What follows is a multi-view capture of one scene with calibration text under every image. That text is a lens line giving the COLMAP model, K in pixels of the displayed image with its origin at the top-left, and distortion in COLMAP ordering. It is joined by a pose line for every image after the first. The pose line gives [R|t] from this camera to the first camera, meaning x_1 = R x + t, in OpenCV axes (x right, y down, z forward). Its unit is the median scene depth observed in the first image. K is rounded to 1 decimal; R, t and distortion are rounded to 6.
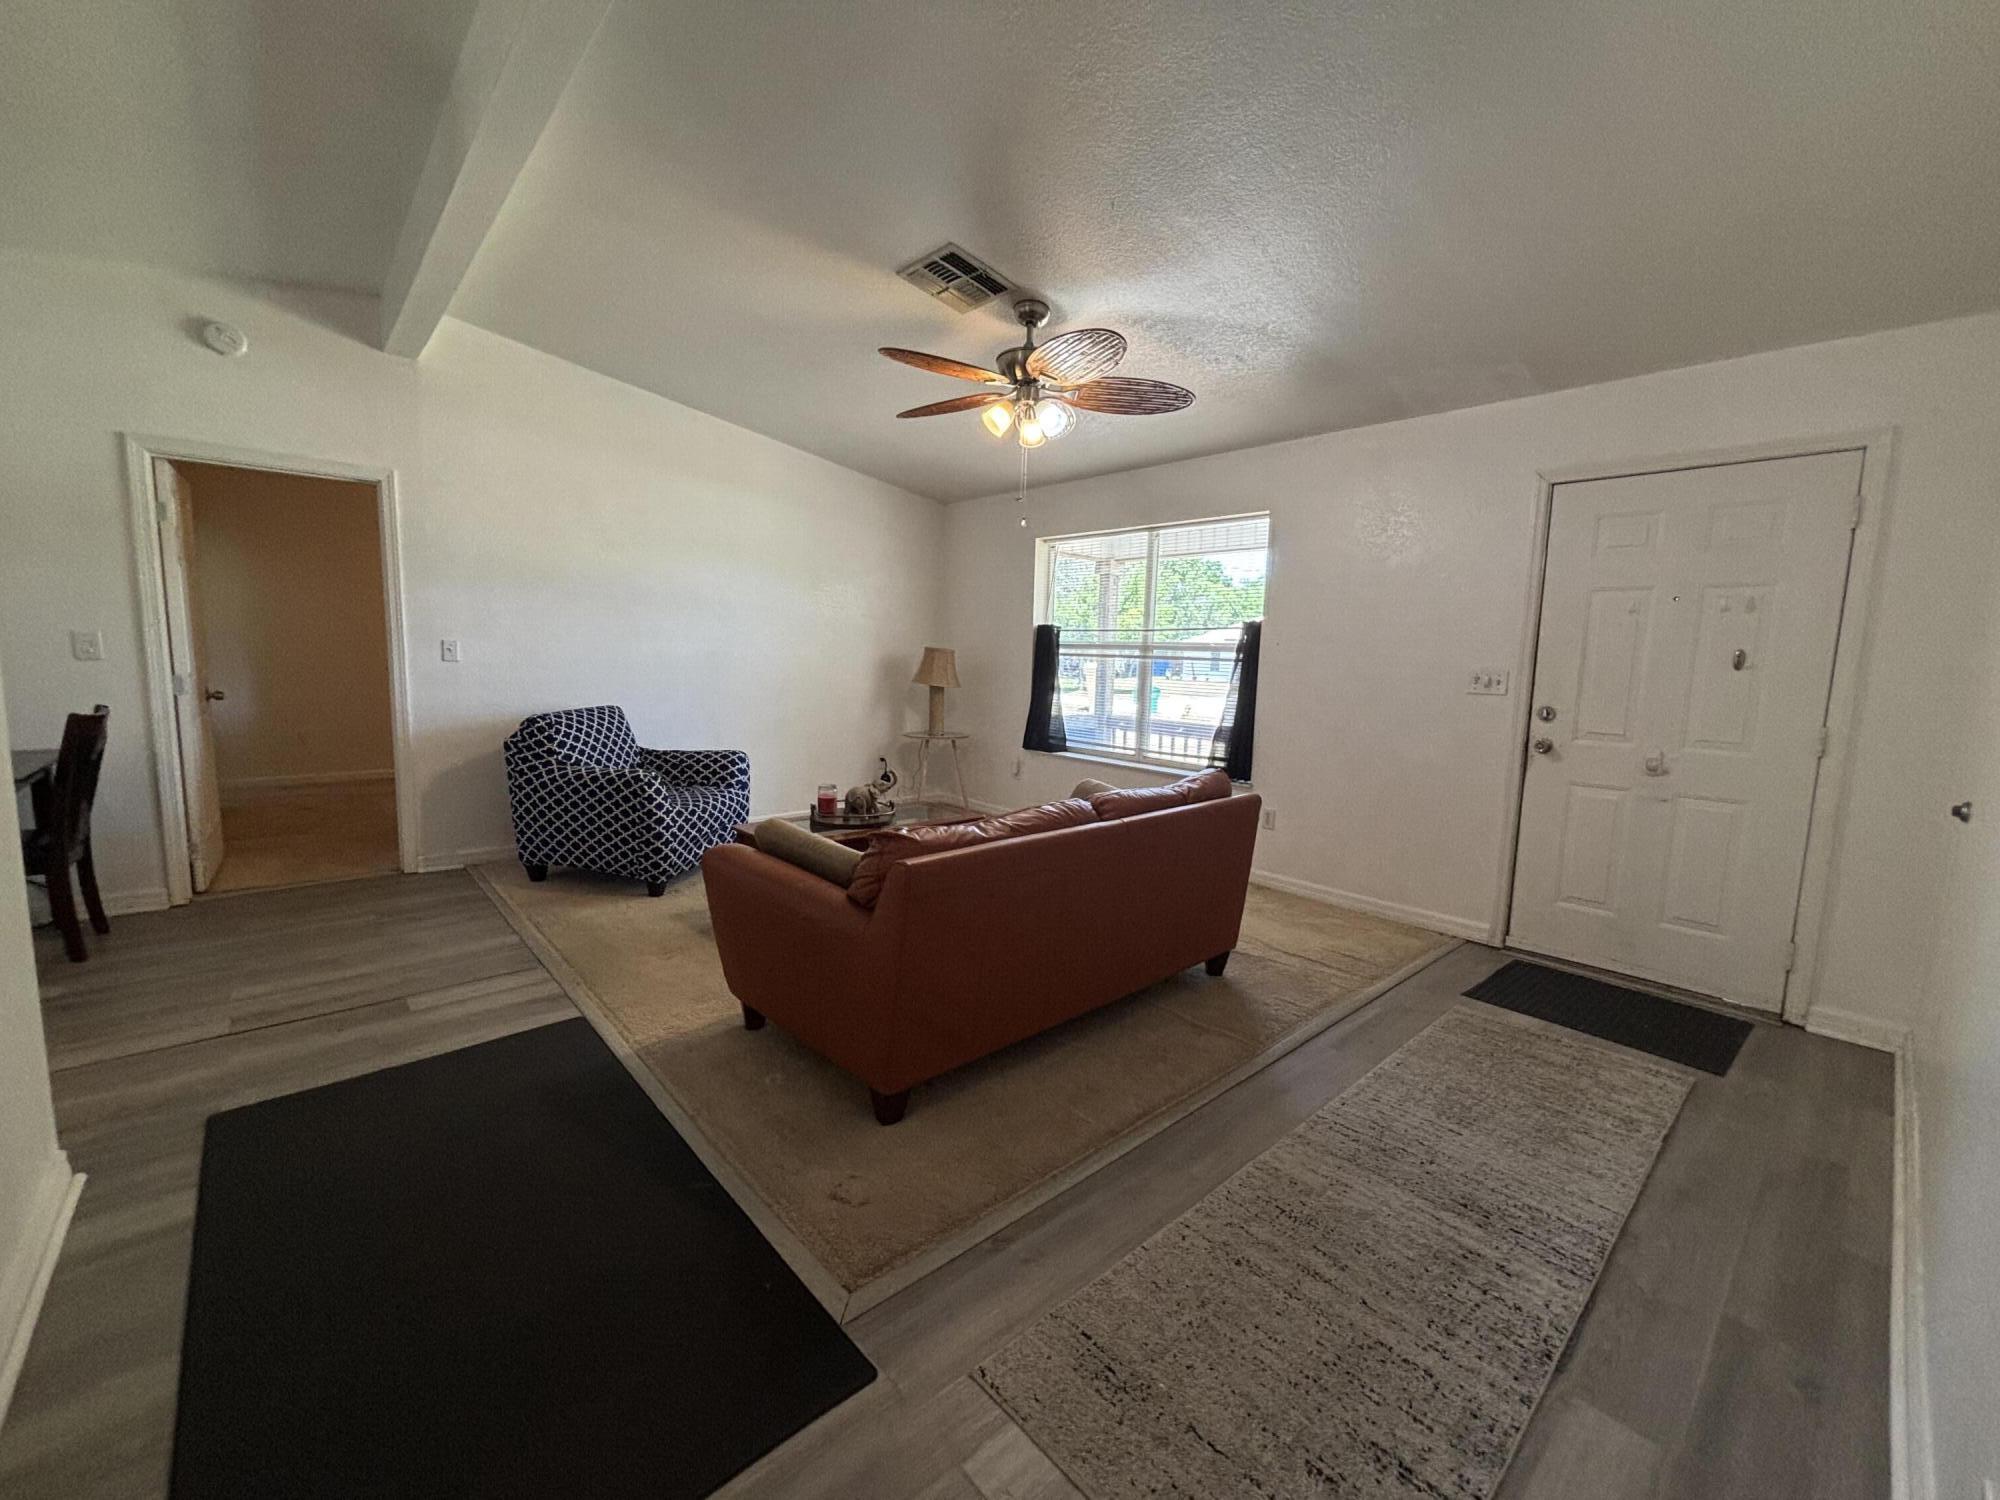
lens RADIAL K [[800.4, 0, 995.8], [0, 800.4, 752.2], [0, 0, 1]] dist [-0.001394, -0.000296]
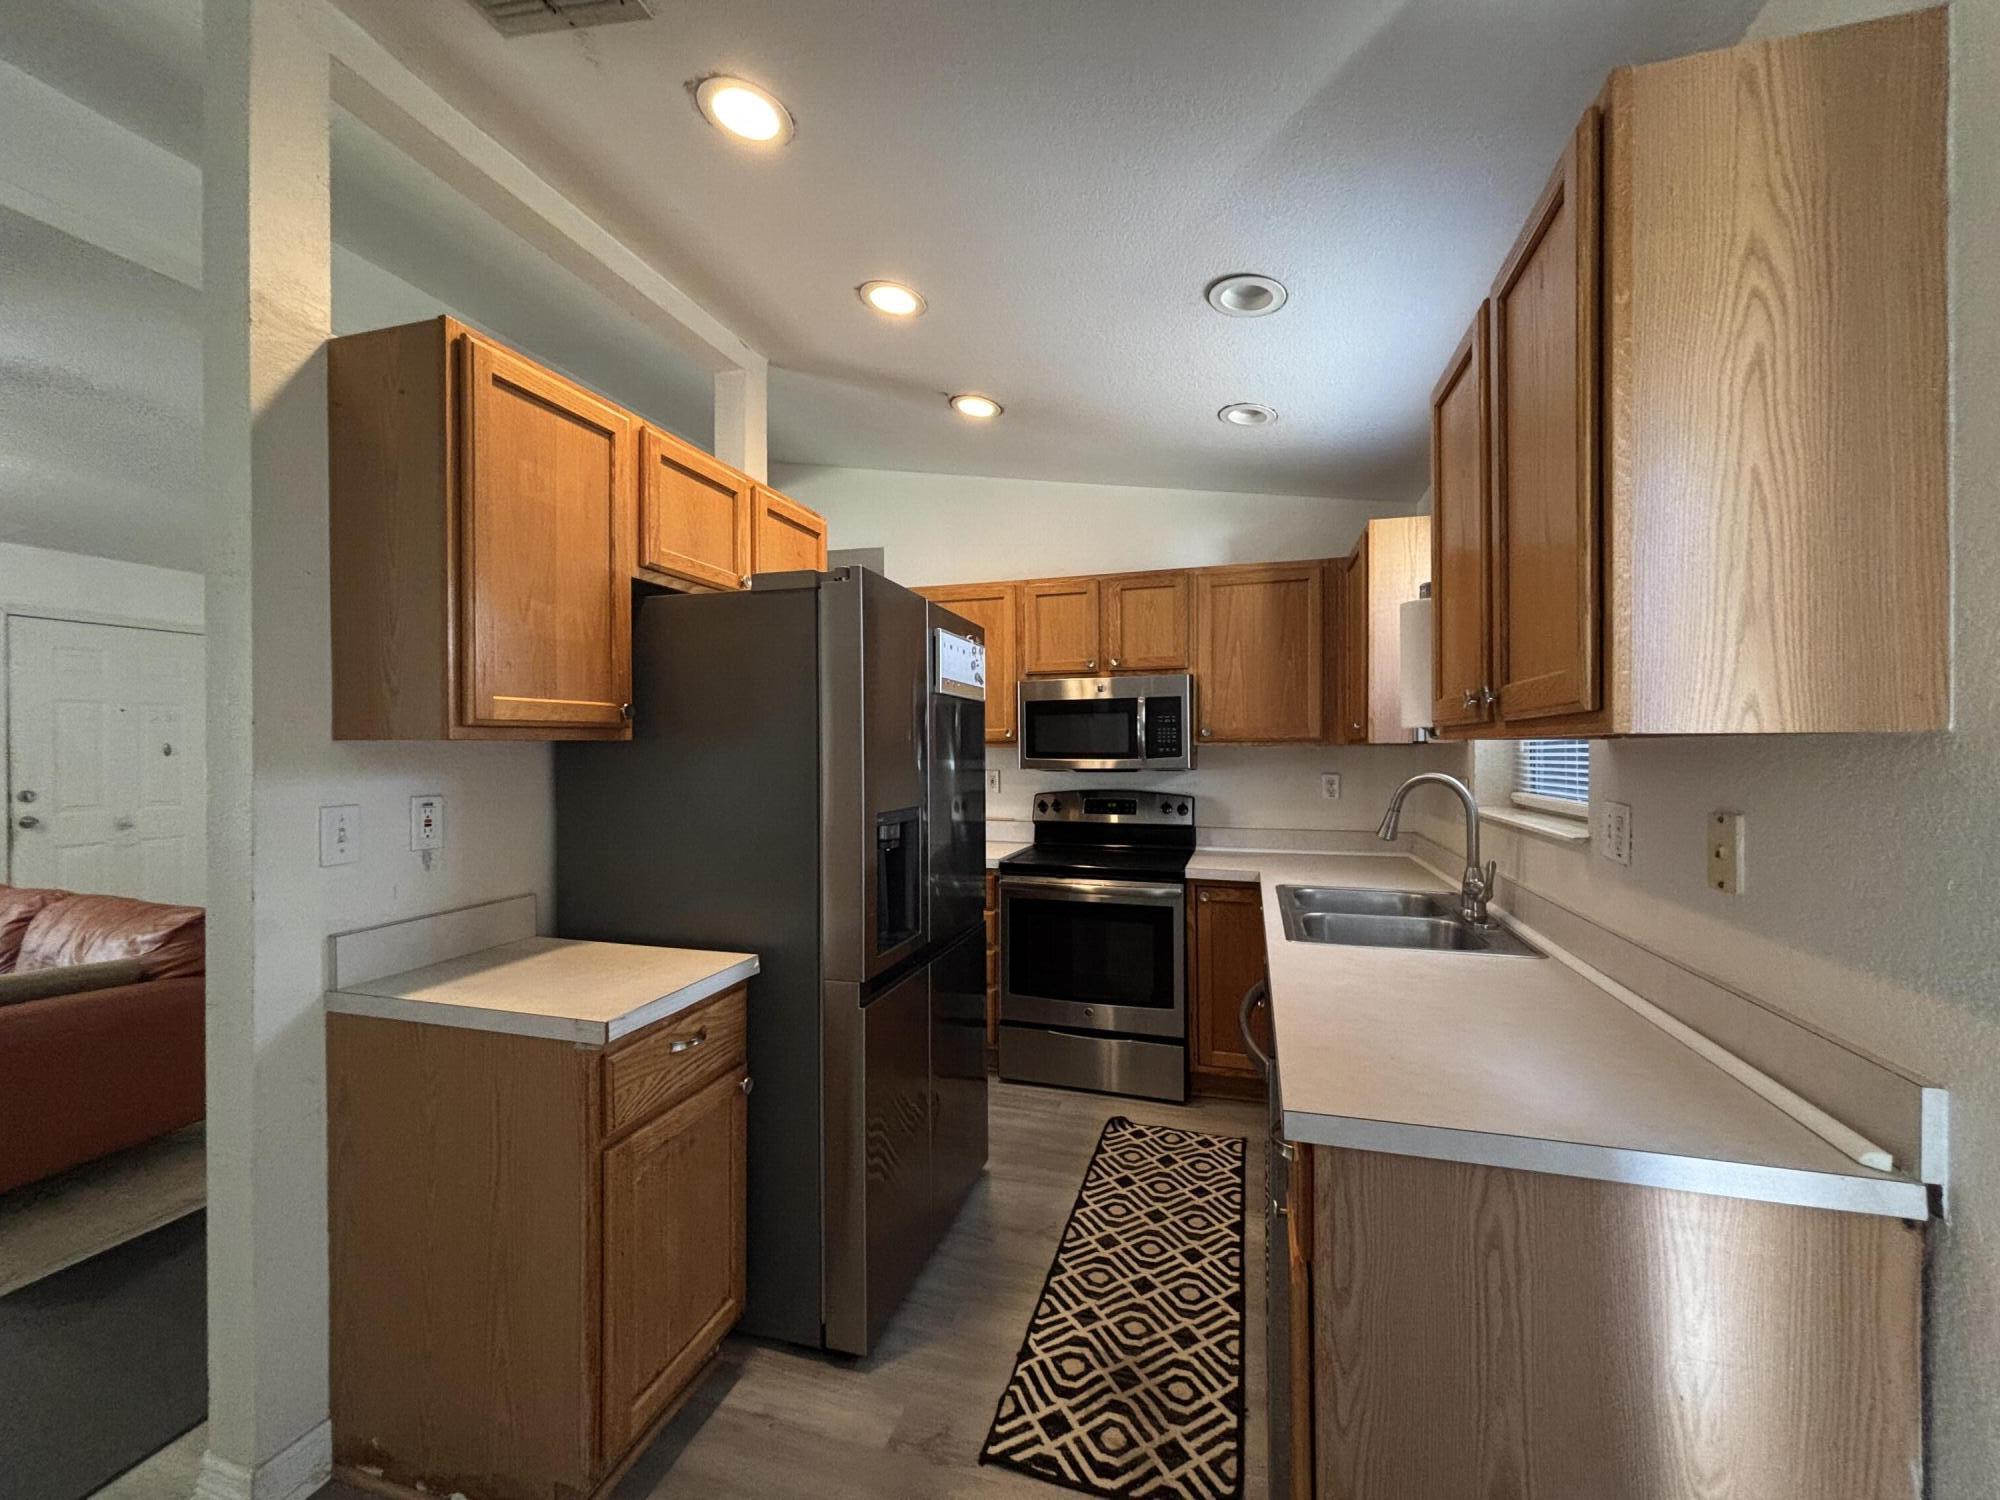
lens RADIAL K [[804.3, 0, 1006.4], [0, 804.3, 746.9], [0, 0, 1]] dist [-0.001658, -0.000334]
pose [[-0.532881, -0.033130, 0.845542, -1.122661], [0.086793, 0.991823, 0.093561, -0.103028], [-0.841727, 0.123244, -0.525648, 0.338997]]
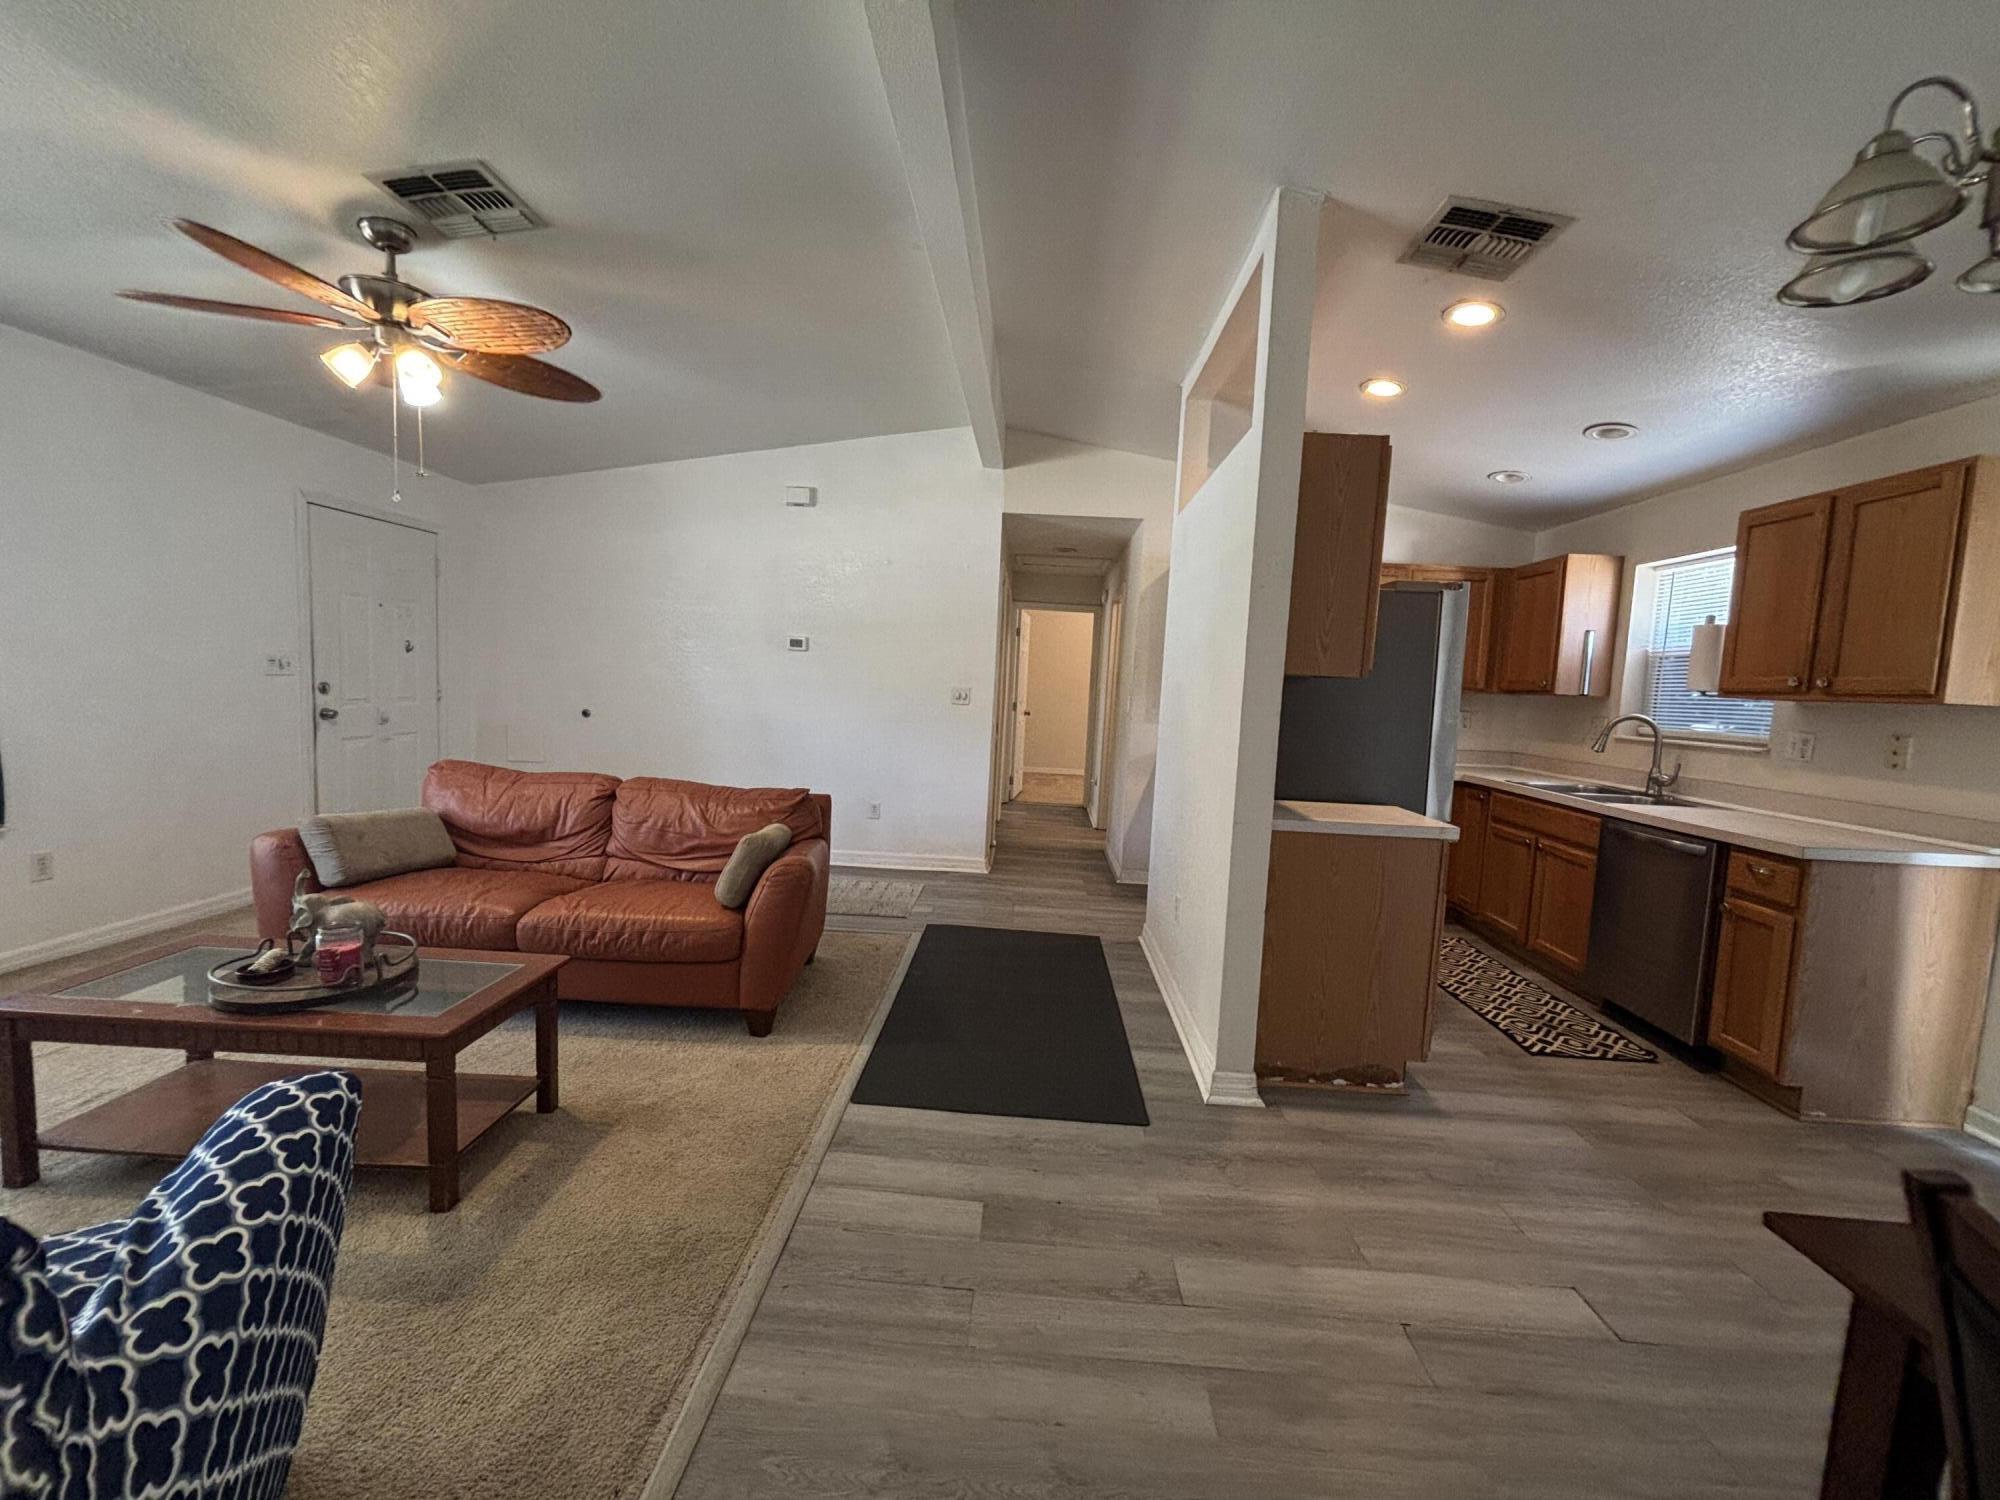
lens RADIAL K [[815.7, 0, 993.1], [0, 815.7, 750.6], [0, 0, 1]] dist [-0.001309, -0.000118]
pose [[-0.712829, -0.126386, 0.689856, -0.916961], [0.016254, 0.980387, 0.196409, -0.176977], [-0.701149, 0.151219, -0.696795, 1.108155]]
